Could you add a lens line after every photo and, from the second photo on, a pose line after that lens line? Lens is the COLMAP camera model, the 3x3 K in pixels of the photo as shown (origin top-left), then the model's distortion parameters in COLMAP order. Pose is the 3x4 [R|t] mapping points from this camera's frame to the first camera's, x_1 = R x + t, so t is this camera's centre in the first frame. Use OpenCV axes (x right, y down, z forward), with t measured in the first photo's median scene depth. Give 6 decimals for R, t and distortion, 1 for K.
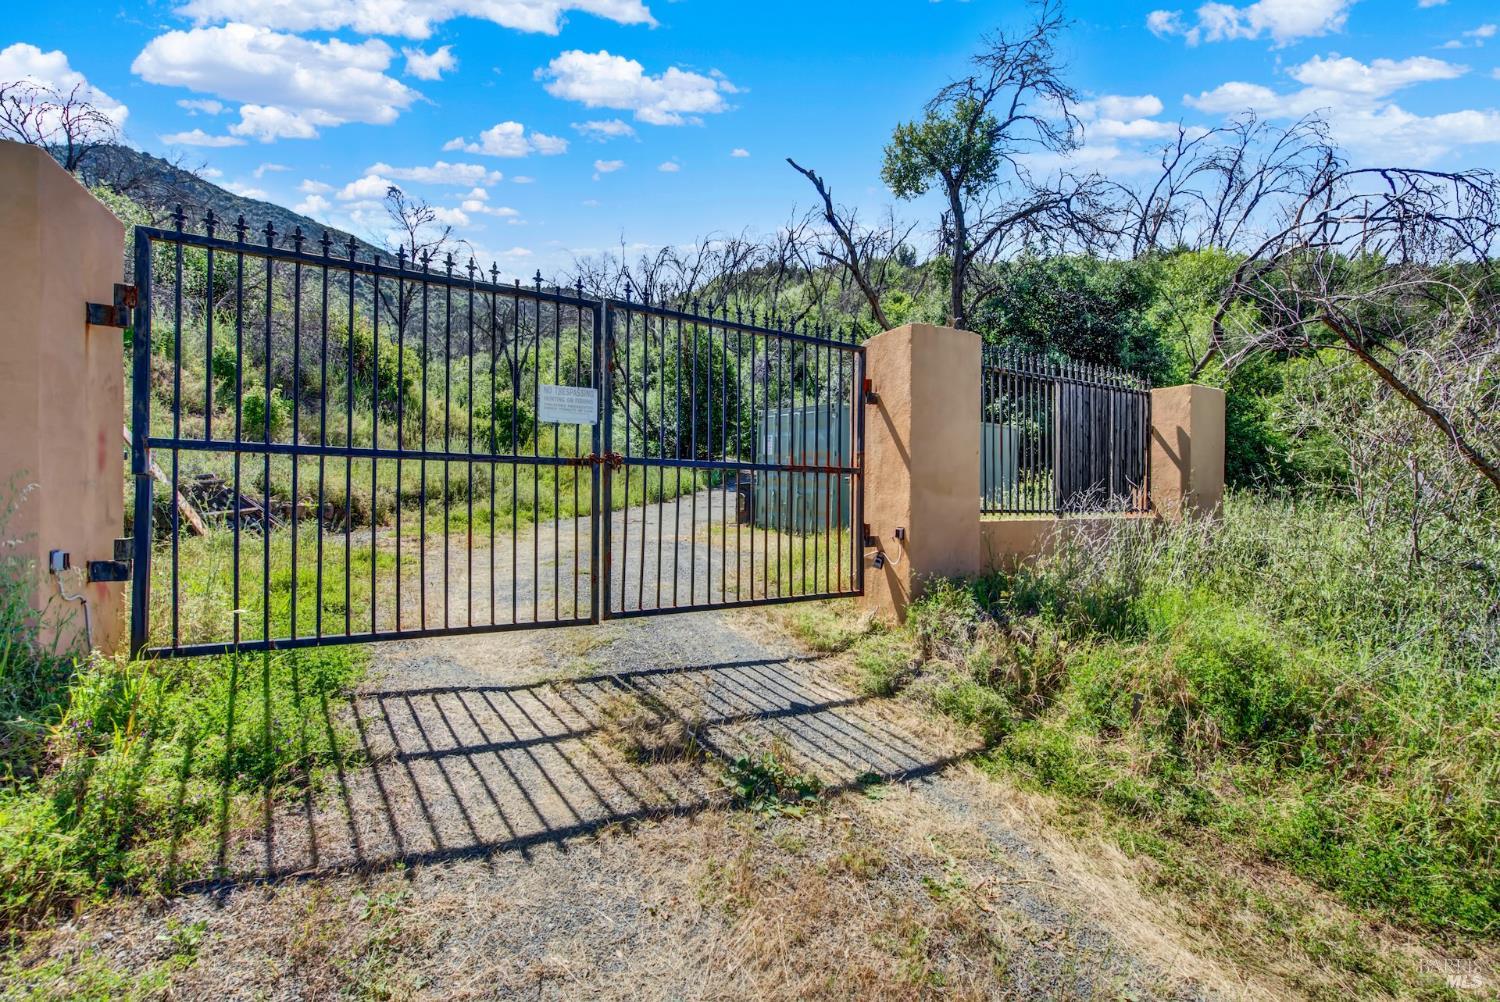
lens RADIAL K [[598.5, 0, 758.8], [0, 598.5, 499.5], [0, 0, 1]] dist [0.006620, -0.002568]
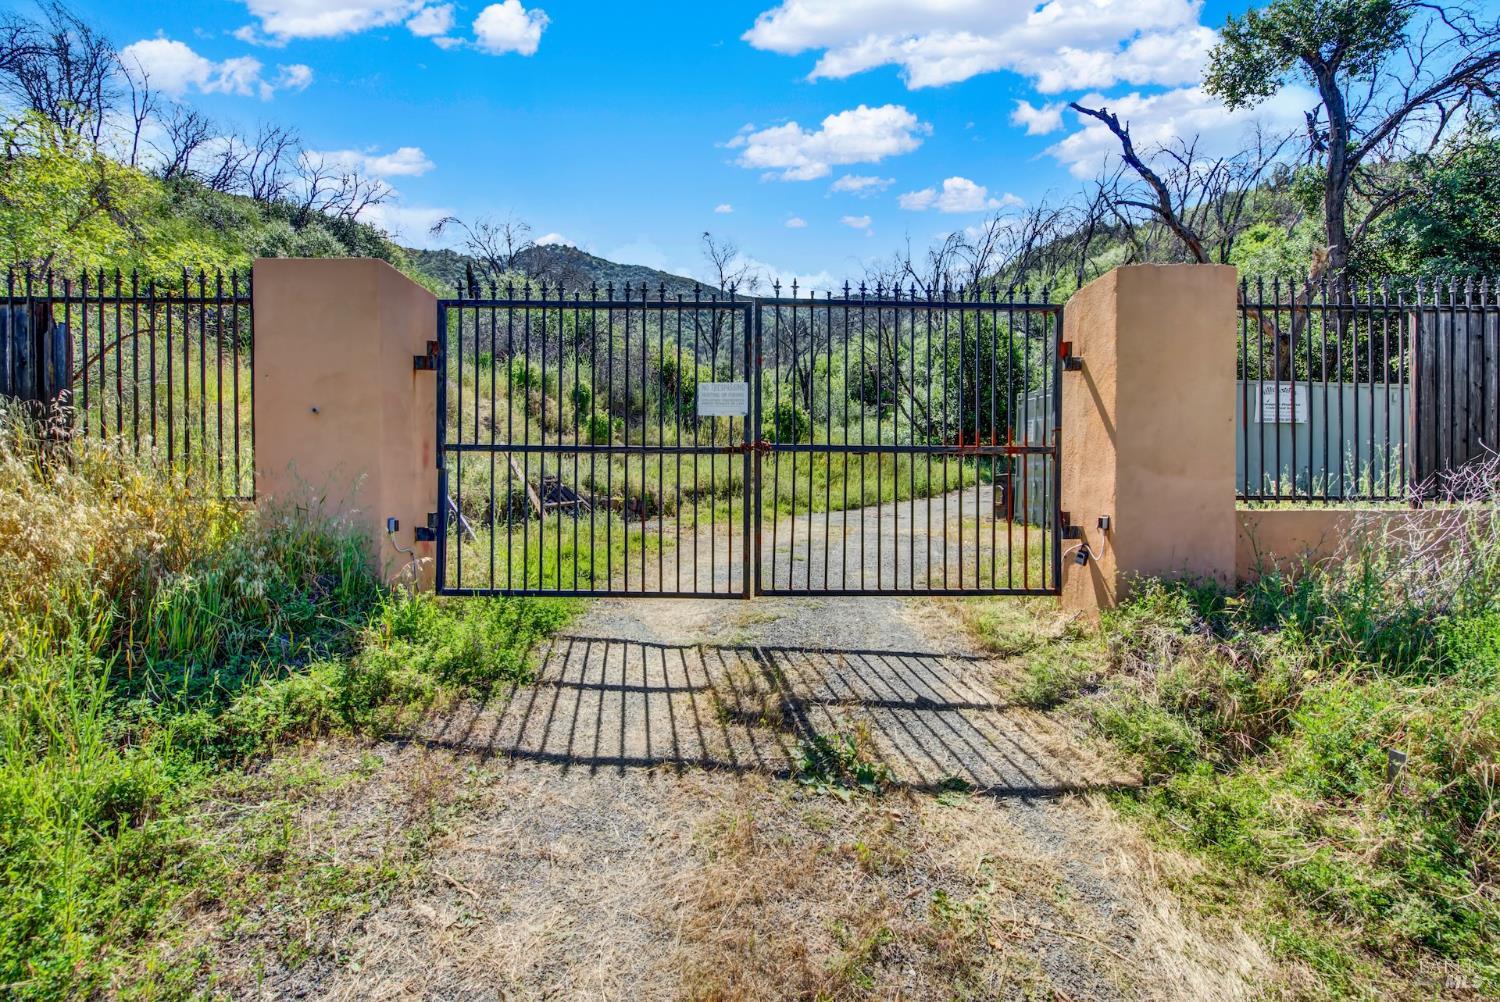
lens RADIAL K [[598.5, 0, 756.5], [0, 598.5, 499.3], [0, 0, 1]] dist [0.006620, -0.002568]
pose [[0.884523, -0.004051, -0.466480, 0.243672], [0.005236, 0.999986, 0.001244, 0.025270], [0.466468, -0.003542, 0.884531, 0.047665]]
